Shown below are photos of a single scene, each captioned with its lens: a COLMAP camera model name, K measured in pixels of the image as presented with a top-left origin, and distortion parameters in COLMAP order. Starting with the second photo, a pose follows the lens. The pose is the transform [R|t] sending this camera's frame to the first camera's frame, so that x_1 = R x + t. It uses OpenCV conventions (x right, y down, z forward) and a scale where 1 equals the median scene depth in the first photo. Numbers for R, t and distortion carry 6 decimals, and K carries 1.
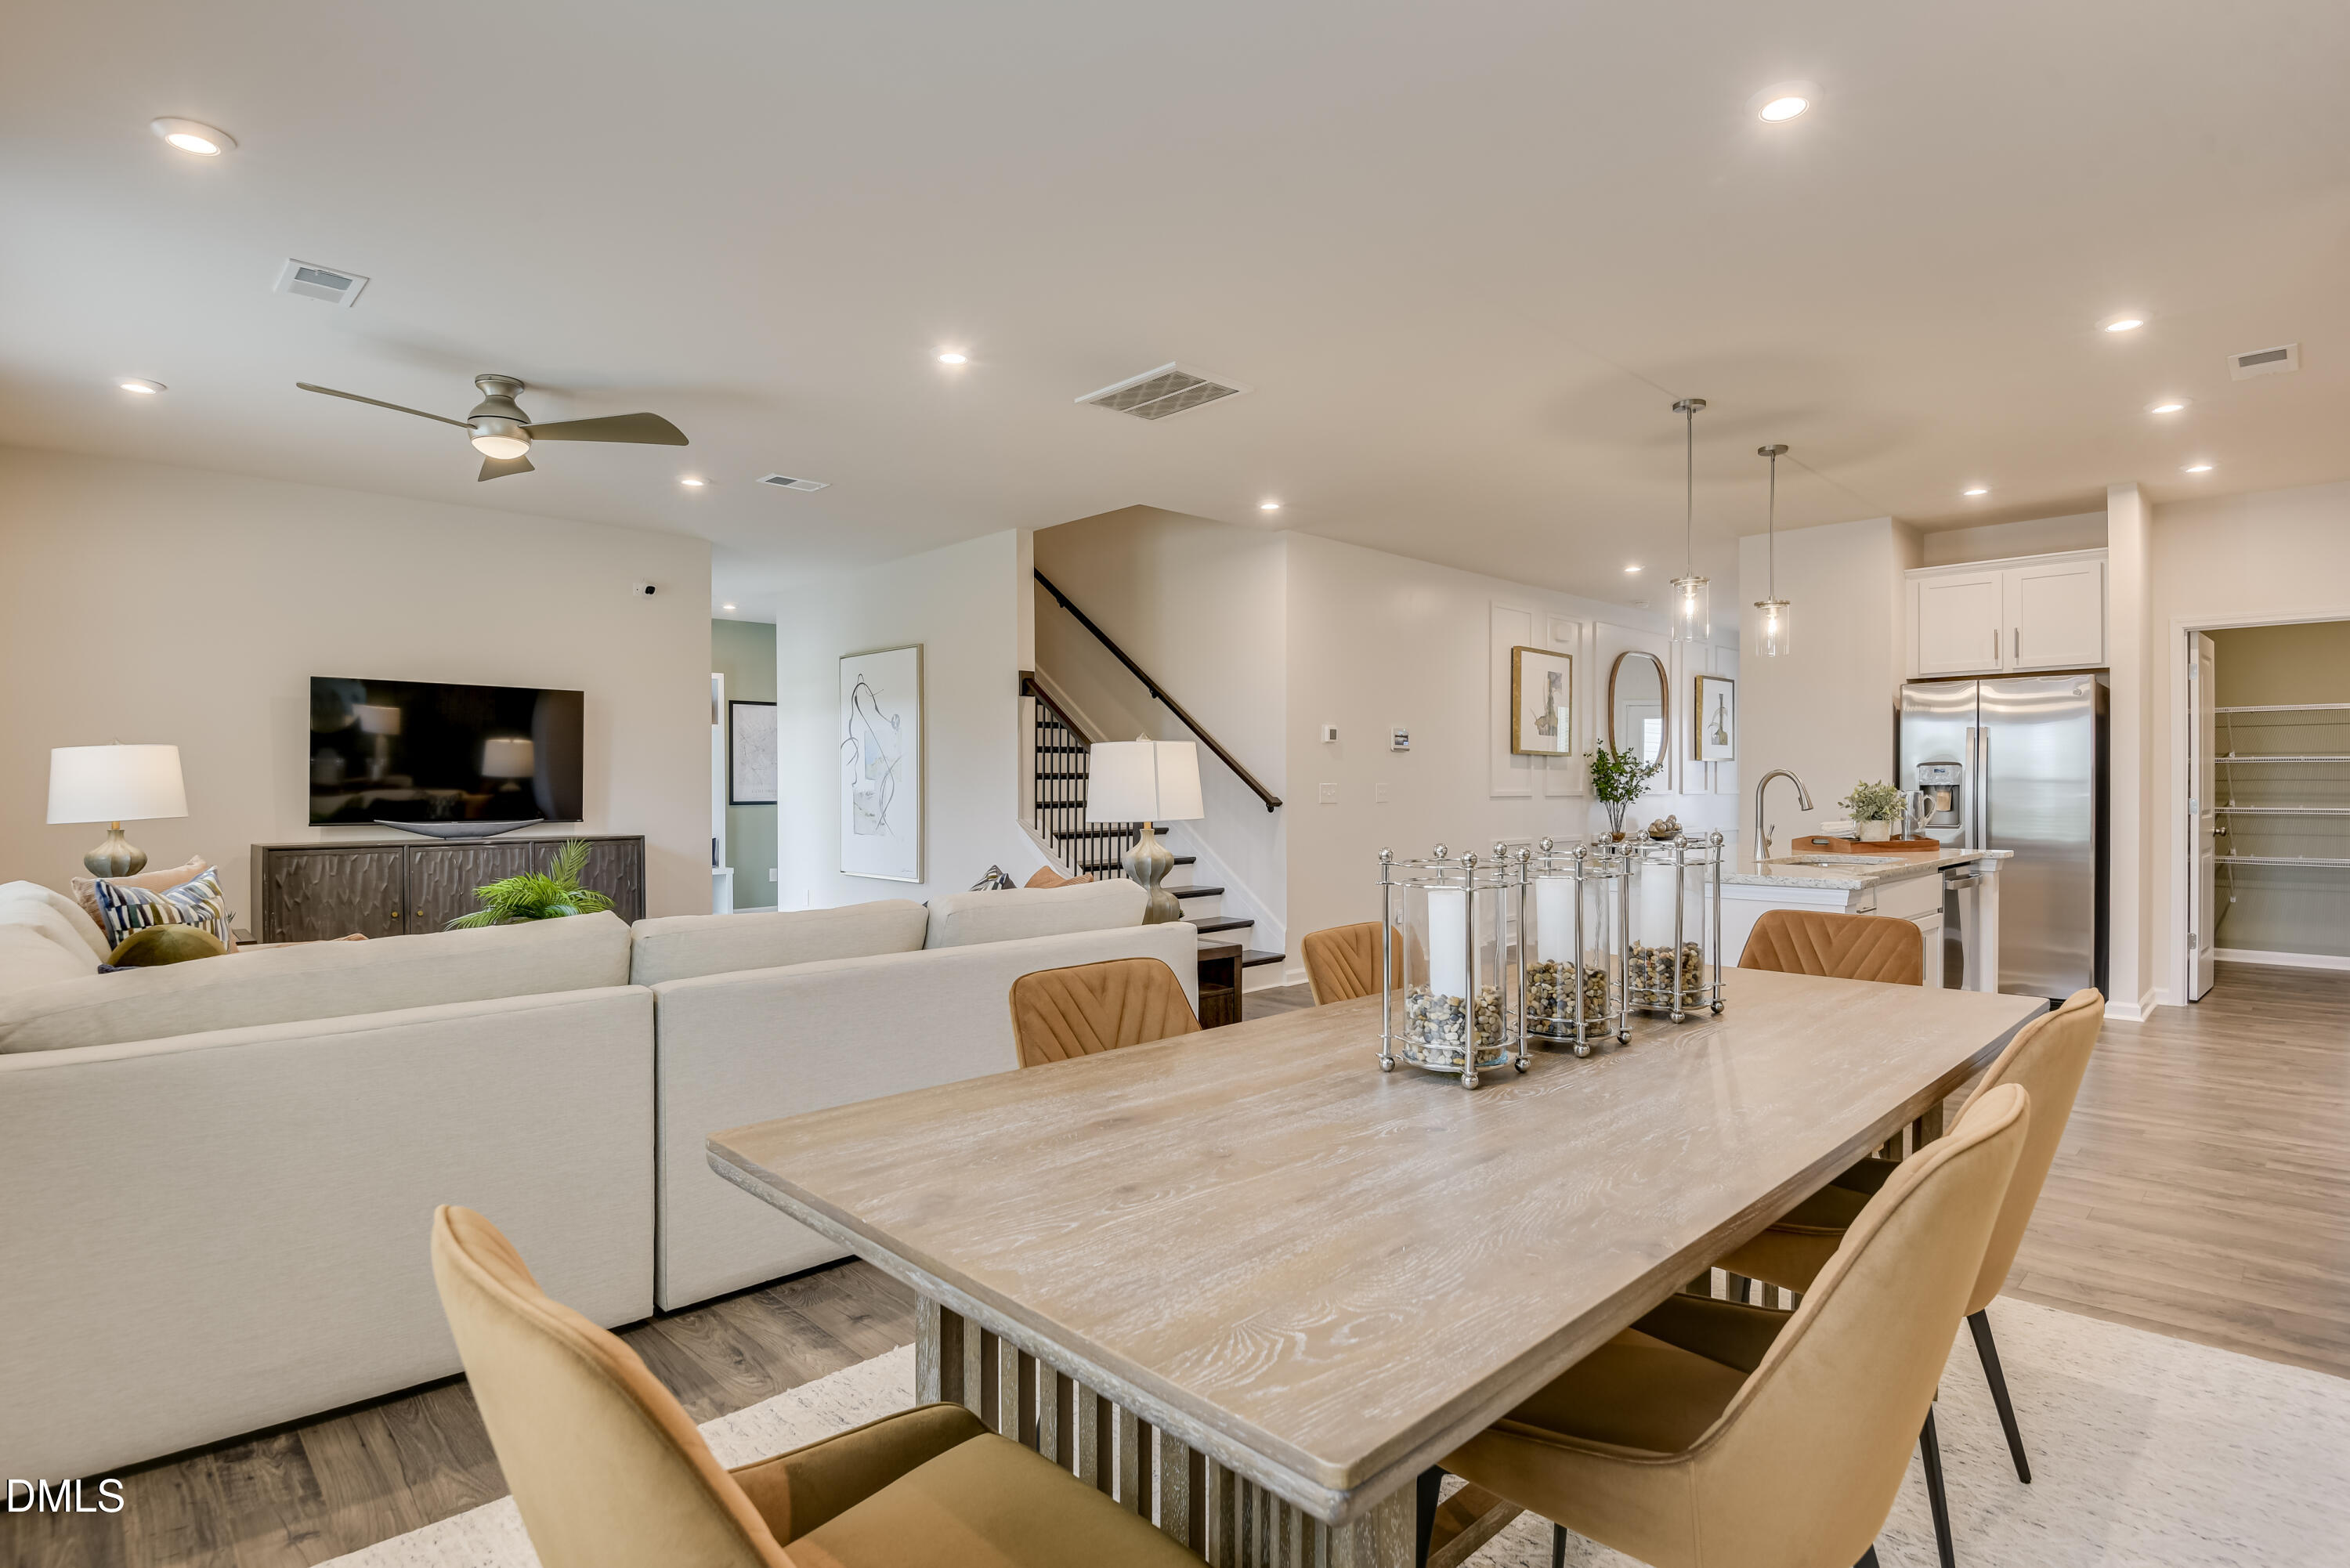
lens RADIAL K [[1190.3, 0, 1185.0], [0, 1190.3, 791.2], [0, 0, 1]] dist [-0.026463, -0.008524]
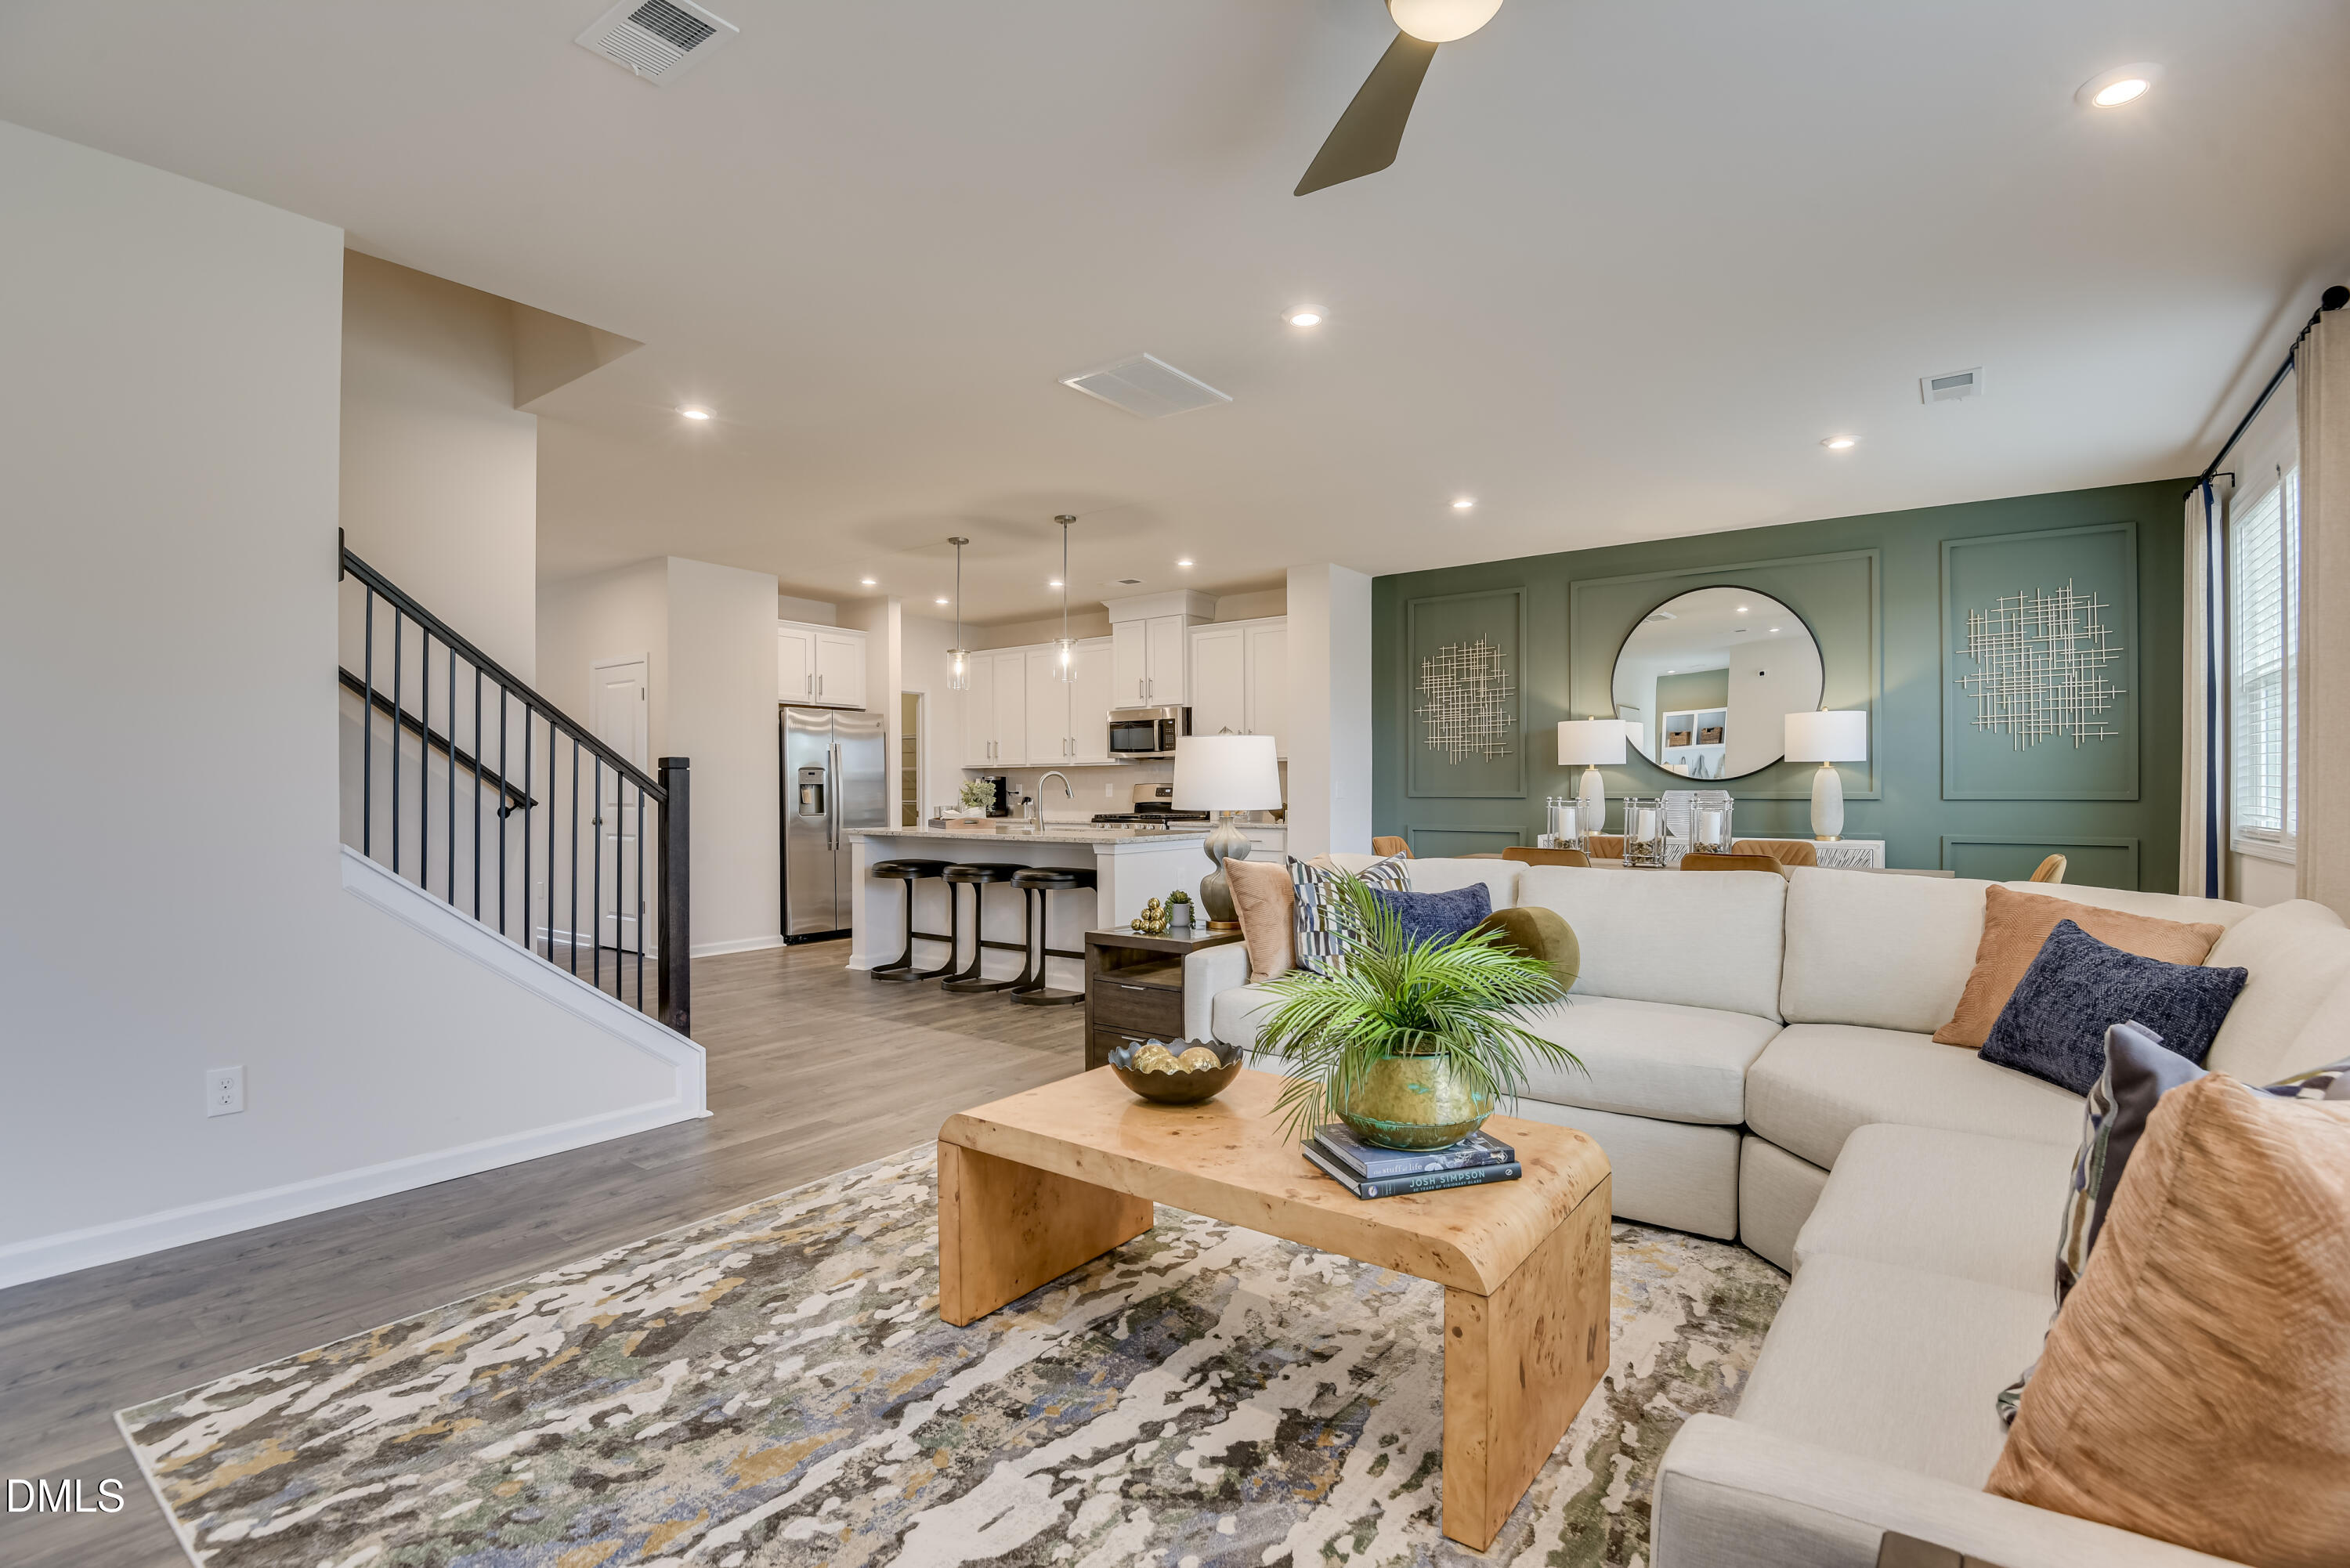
lens RADIAL K [[1093.4, 0, 1173.2], [0, 1093.4, 781.6], [0, 0, 1]] dist [-0.027267, -0.007508]
pose [[-0.174272, 0.010560, 0.984641, -0.656043], [0.008767, 0.999919, -0.009173, 0.007191], [-0.984659, 0.007034, -0.174350, 0.796730]]
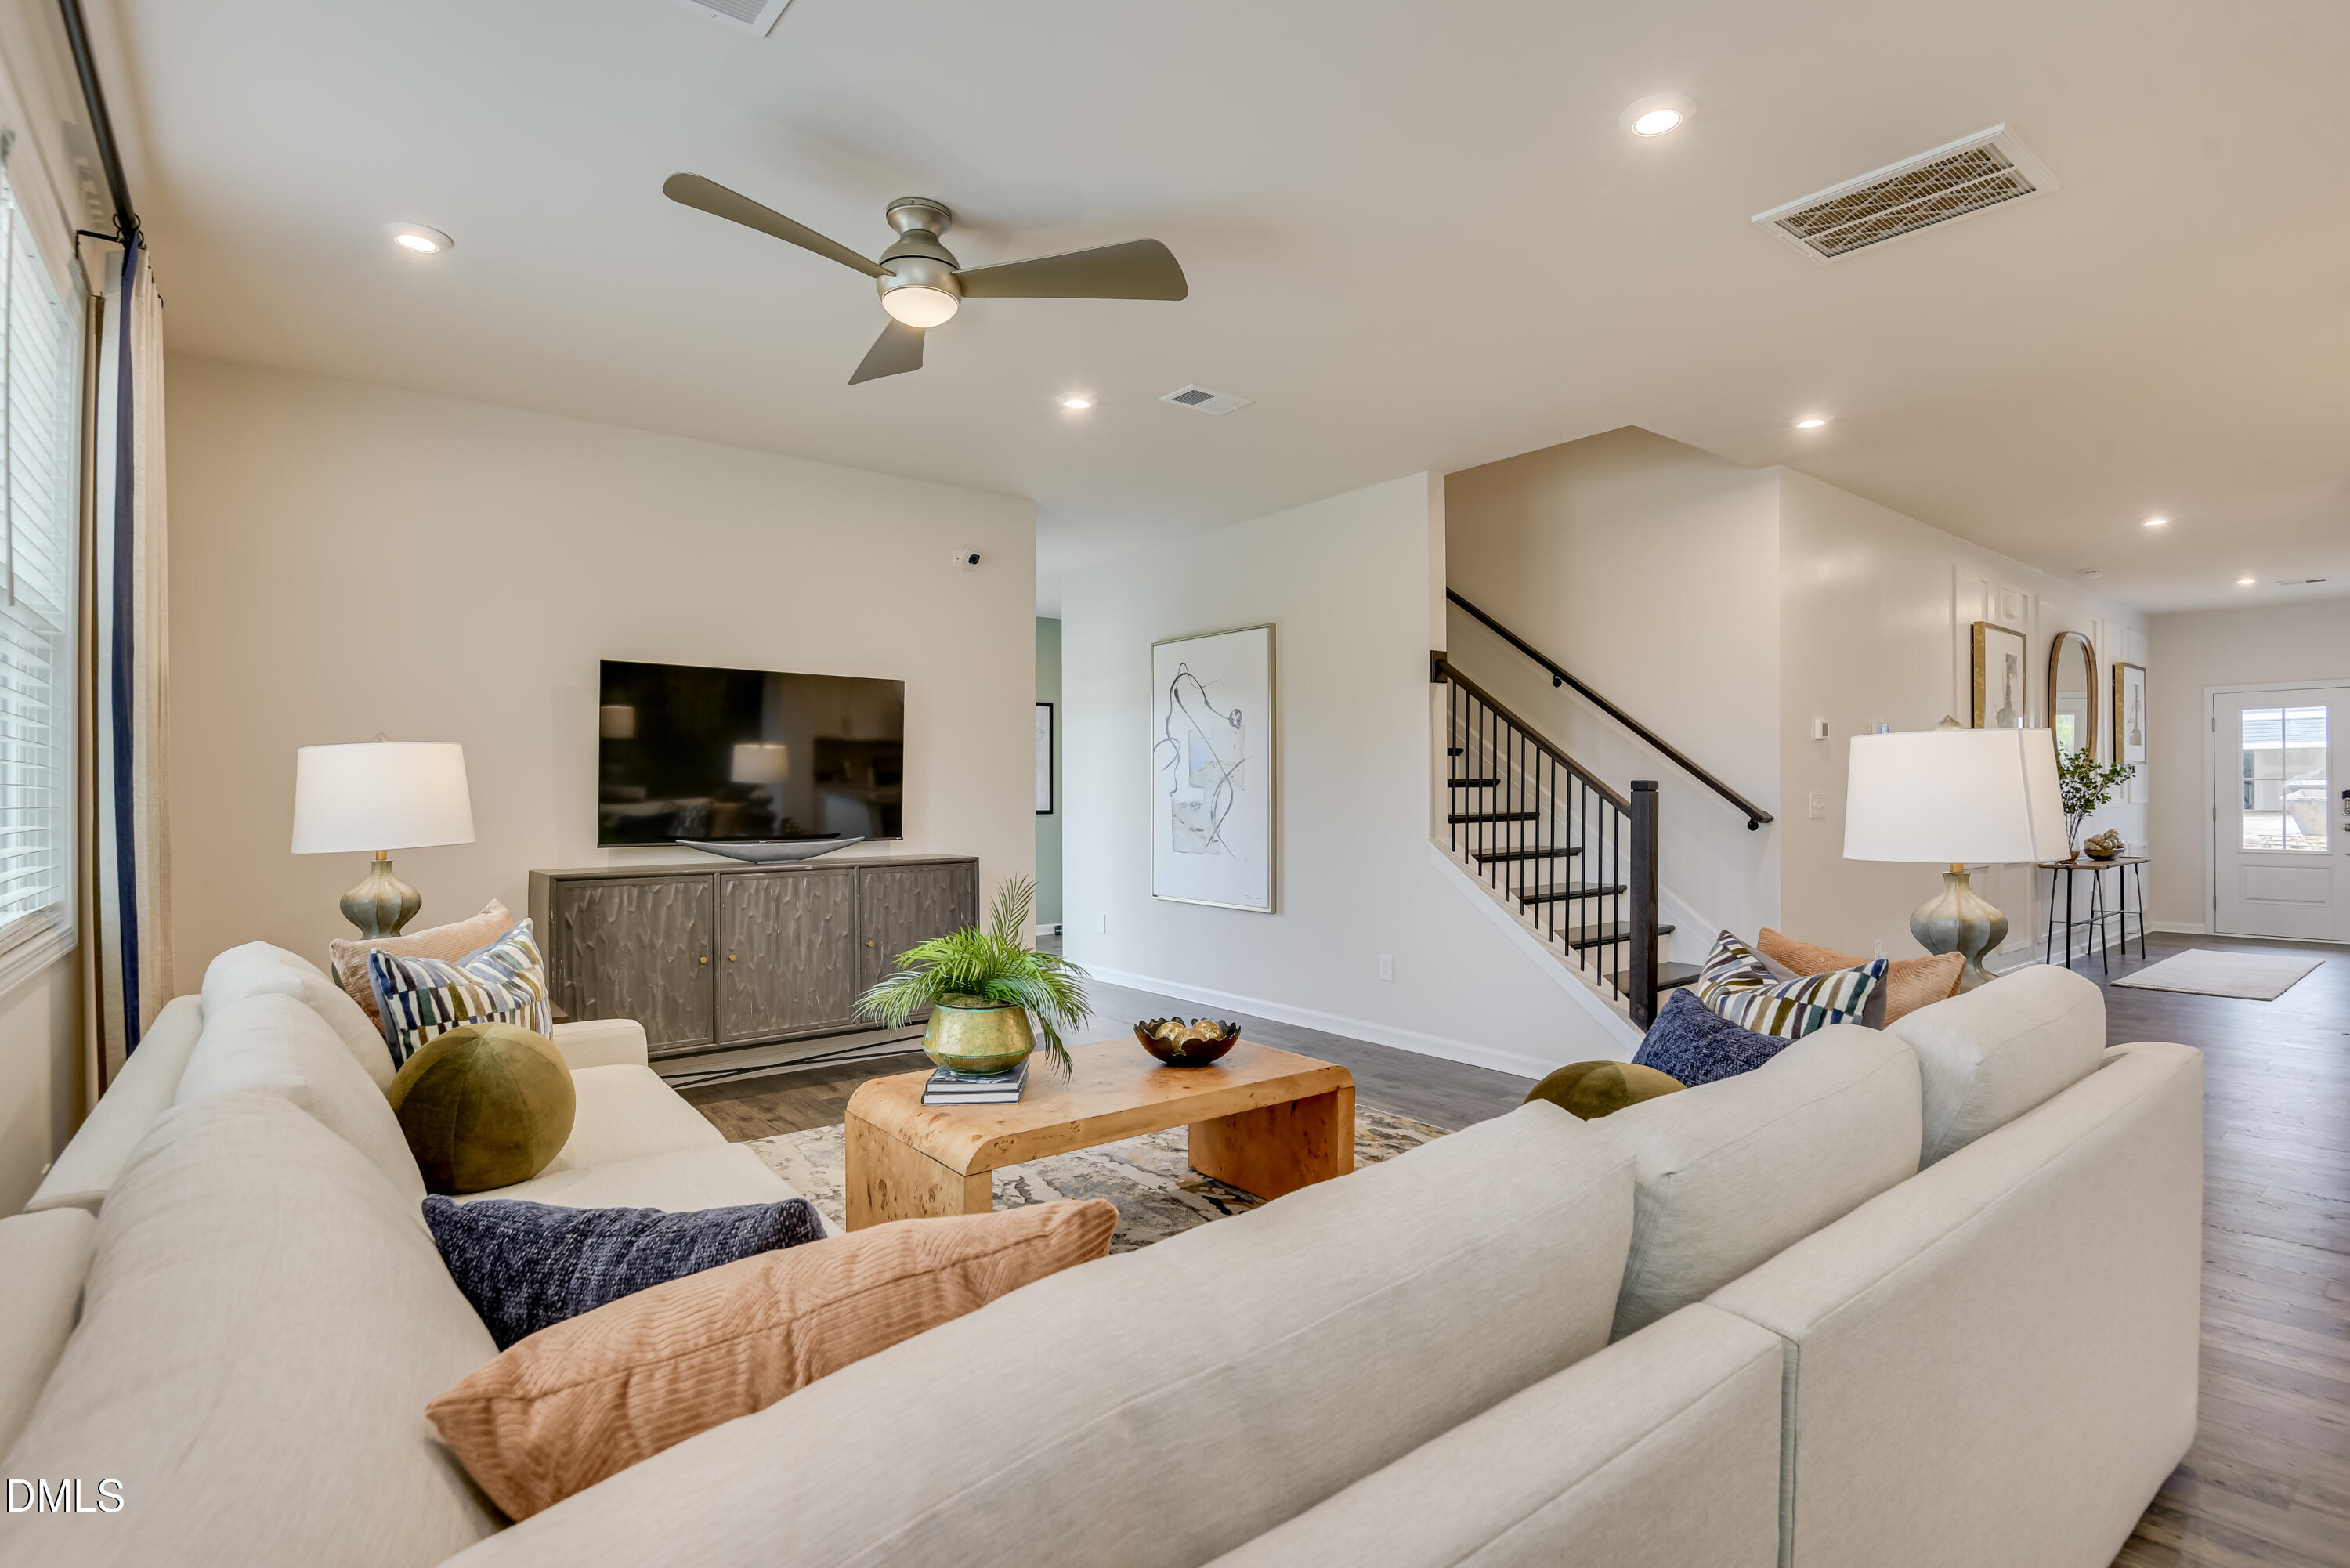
lens RADIAL K [[1136.5, 0, 1172.2], [0, 1136.5, 785.6], [0, 0, 1]] dist [-0.029621, -0.001874]
pose [[0.994696, -0.001301, -0.102847, -0.247252], [0.000331, 0.999955, -0.009442, -0.004397], [0.102855, 0.009358, 0.994652, 0.242599]]
